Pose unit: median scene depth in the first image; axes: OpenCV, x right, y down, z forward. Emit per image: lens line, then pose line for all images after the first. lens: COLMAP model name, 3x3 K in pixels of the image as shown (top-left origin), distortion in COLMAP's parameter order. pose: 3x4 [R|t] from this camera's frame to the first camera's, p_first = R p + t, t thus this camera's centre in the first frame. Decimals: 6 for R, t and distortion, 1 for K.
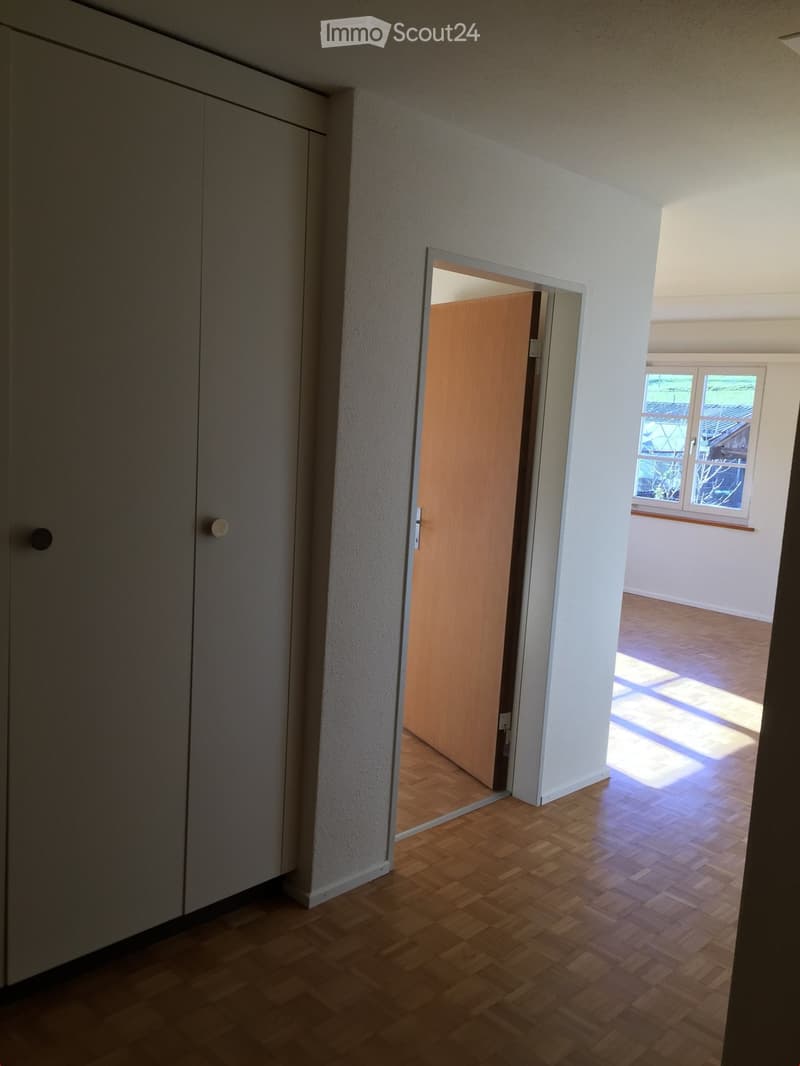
lens RADIAL K [[924.3, 0, 400.0], [0, 924.3, 533.0], [0, 0, 1]] dist [0.099702, -0.132122]
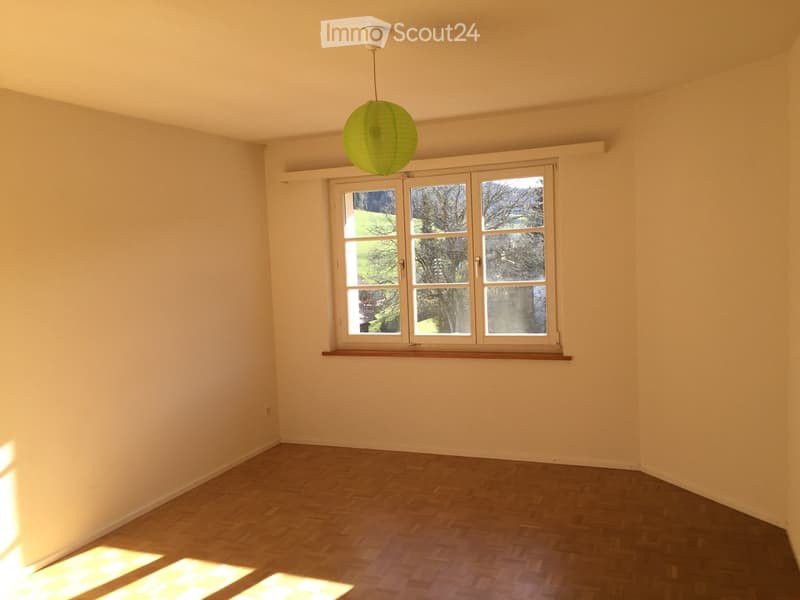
lens RADIAL K [[599.1, 0, 399.9], [0, 599.1, 275.8], [0, 0, 1]] dist [-0.000008, -0.146240]
pose [[0.903276, -0.125826, 0.410196, 0.028362], [0.160211, 0.985795, -0.050406, -0.066113], [-0.398027, 0.111249, 0.910603, 0.516942]]
